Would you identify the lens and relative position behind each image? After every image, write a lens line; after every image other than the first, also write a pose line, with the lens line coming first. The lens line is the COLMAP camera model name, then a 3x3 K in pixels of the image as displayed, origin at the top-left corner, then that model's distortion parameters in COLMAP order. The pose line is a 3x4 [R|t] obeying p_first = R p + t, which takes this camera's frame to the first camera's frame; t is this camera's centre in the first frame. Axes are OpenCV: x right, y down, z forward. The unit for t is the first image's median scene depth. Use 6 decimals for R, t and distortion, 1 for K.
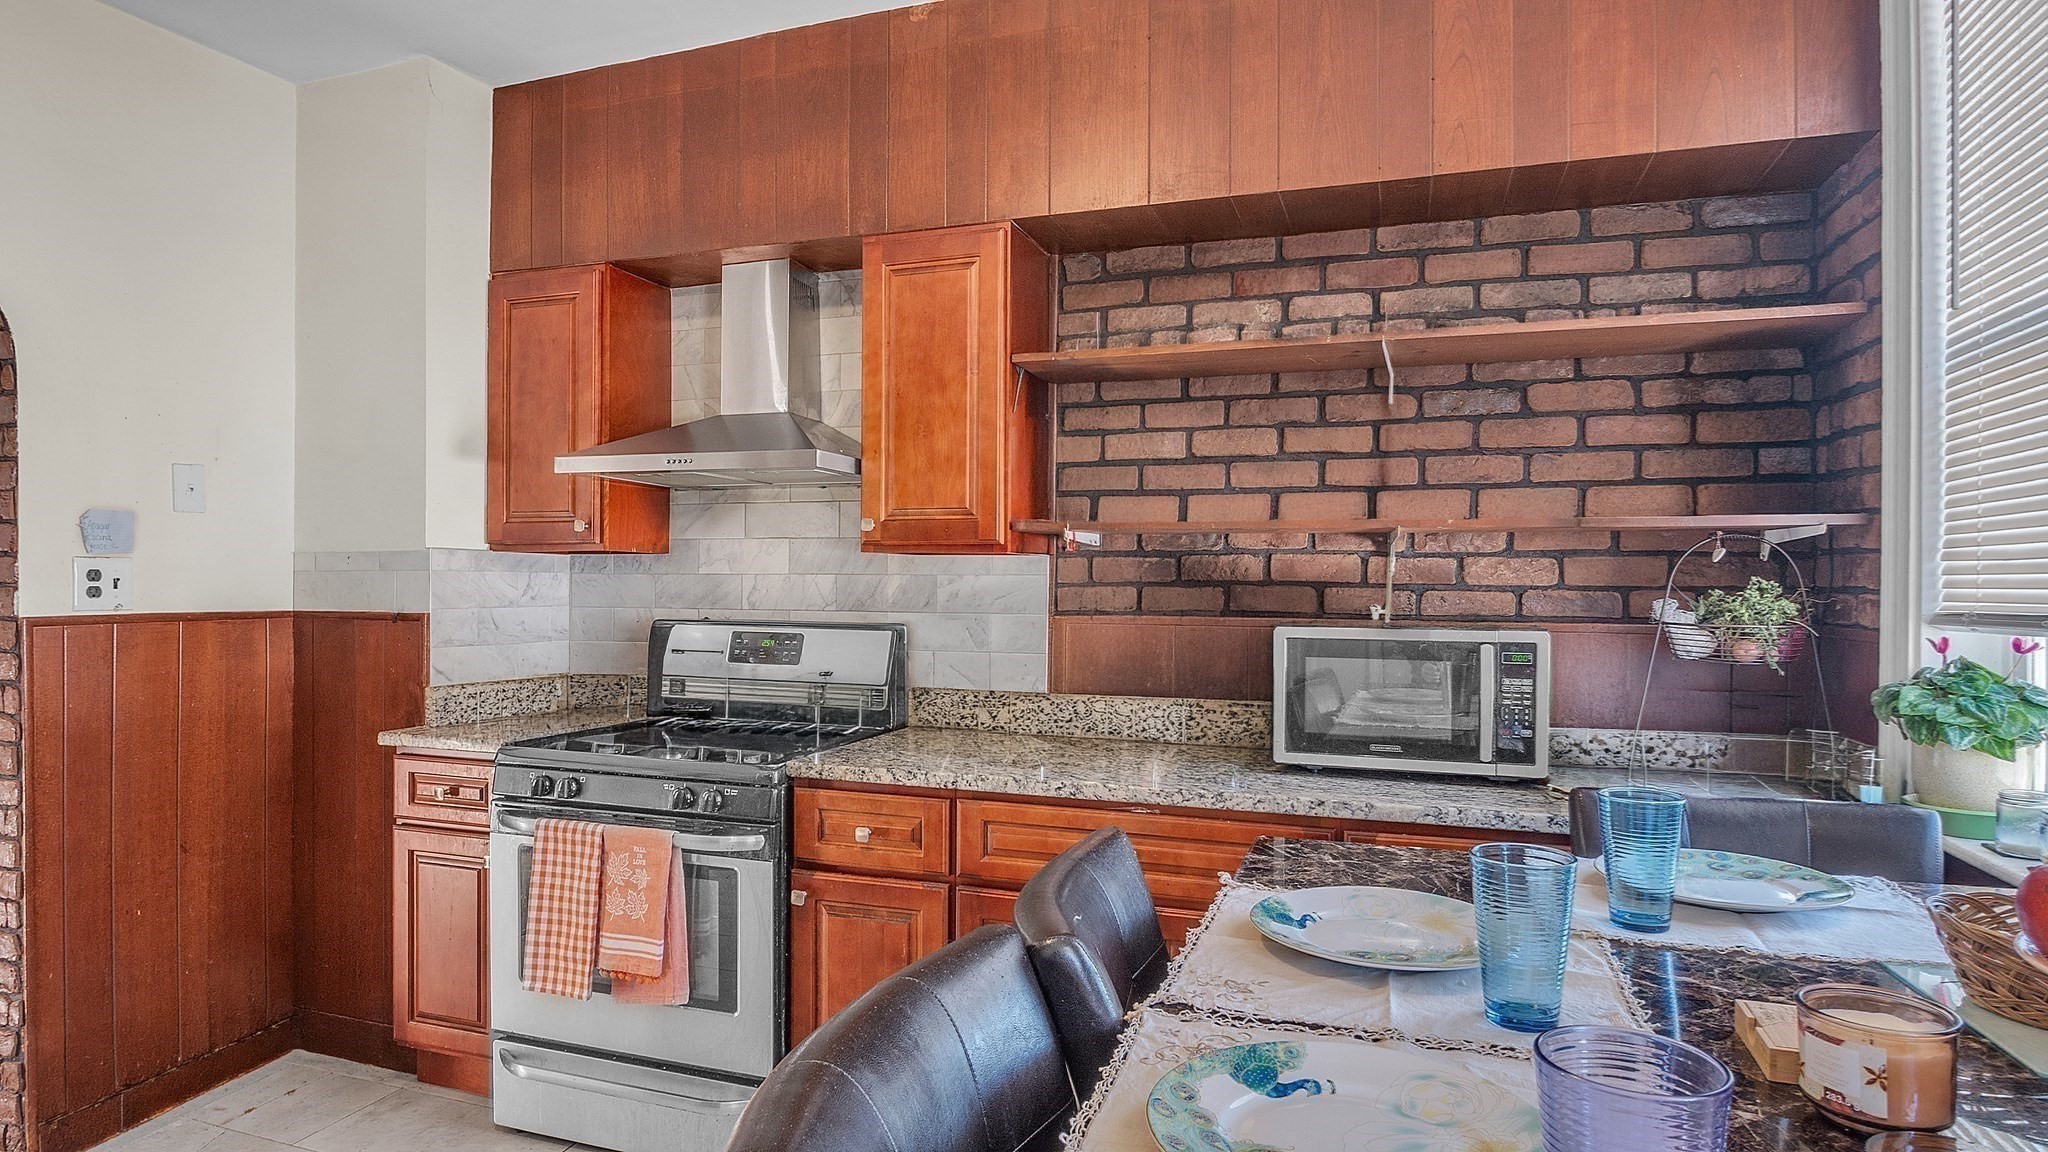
lens RADIAL K [[1127.6, 0, 1019.8], [0, 1127.6, 587.7], [0, 0, 1]] dist [-0.006274, -0.006559]
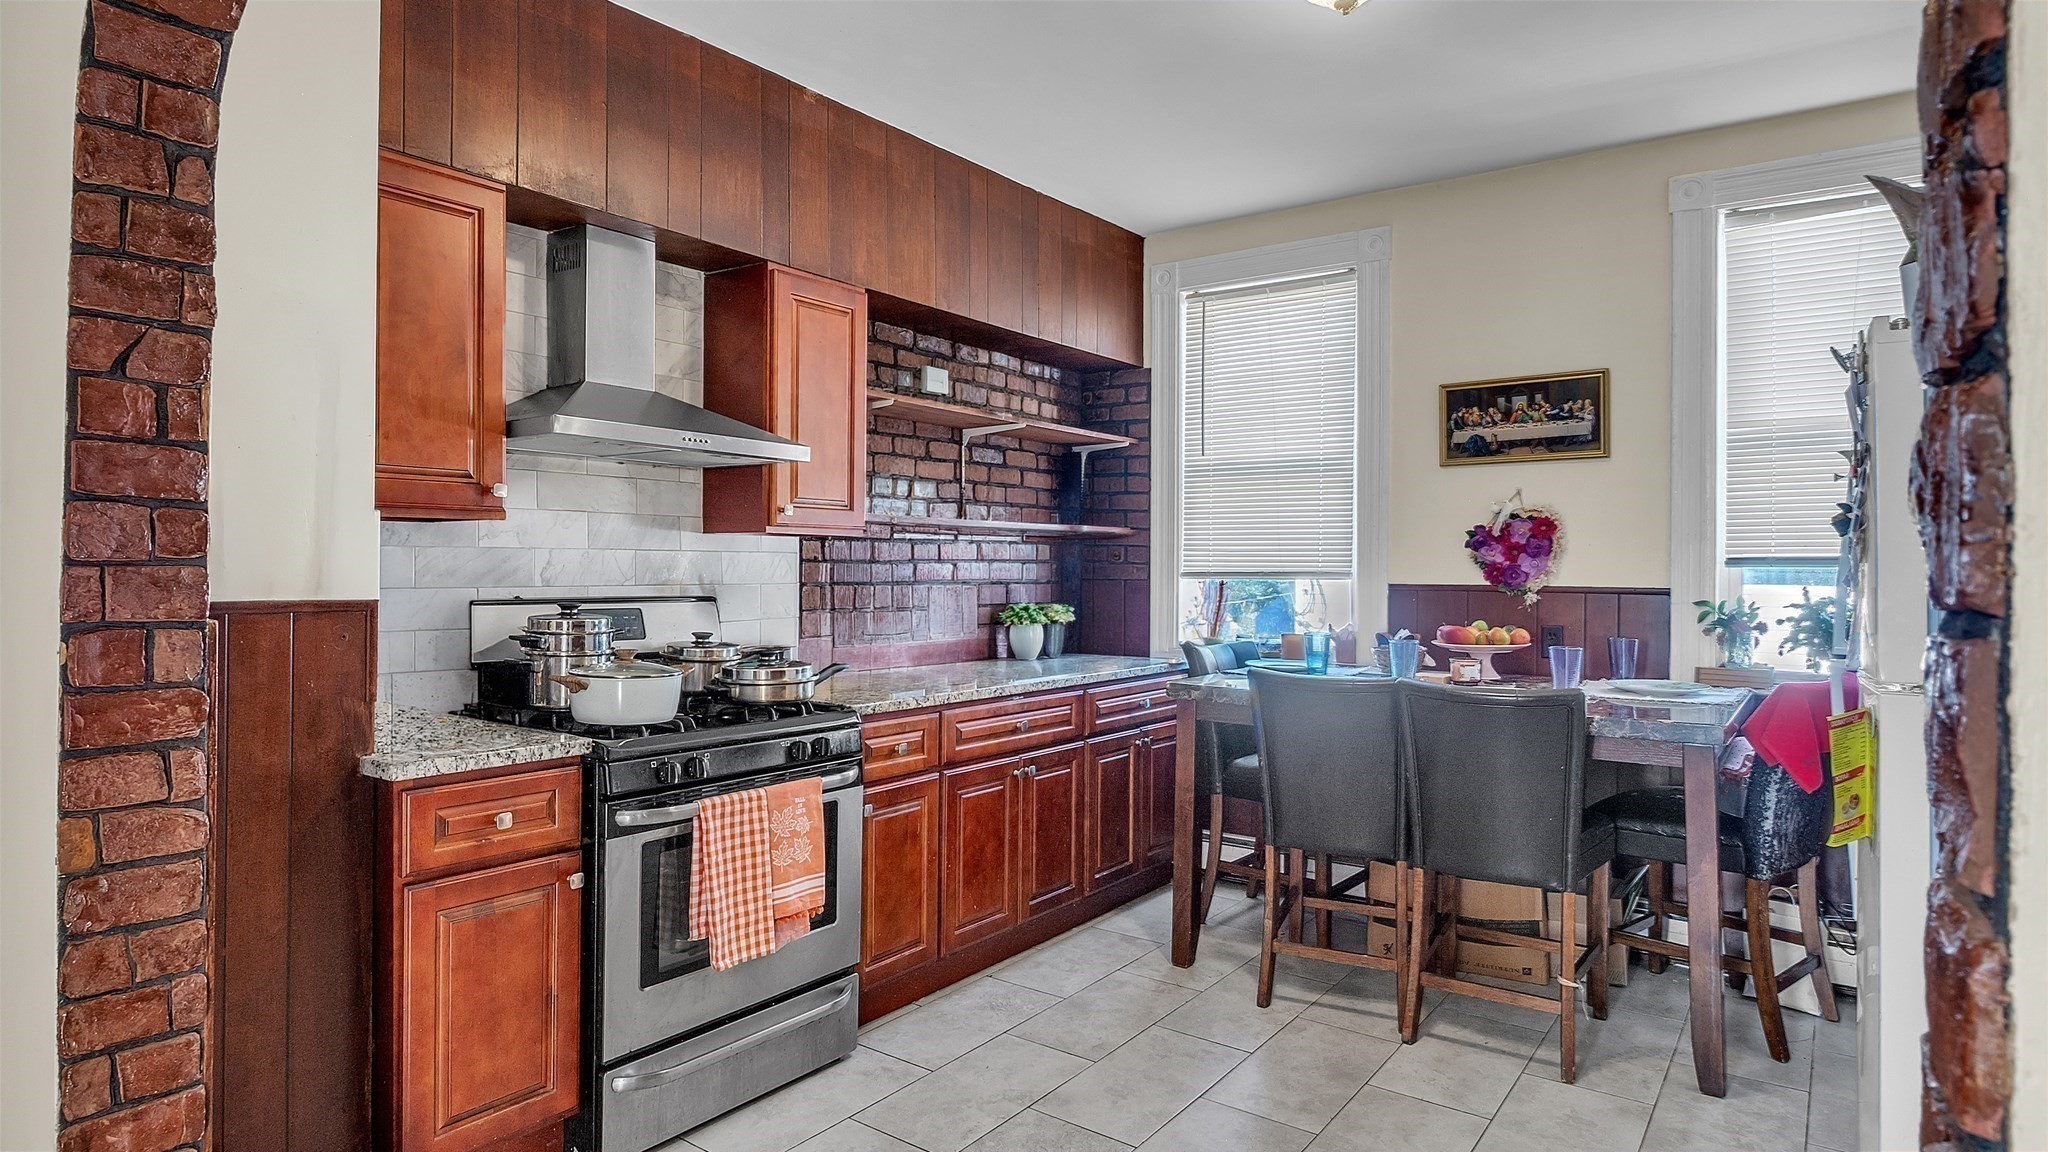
lens RADIAL K [[1127.6, 0, 1011.9], [0, 1127.6, 560.2], [0, 0, 1]] dist [-0.006274, -0.006559]
pose [[0.299654, -0.002457, 0.954045, -1.218800], [-0.004379, 0.999983, 0.003951, -0.009205], [-0.954038, -0.005362, 0.299638, 0.425081]]
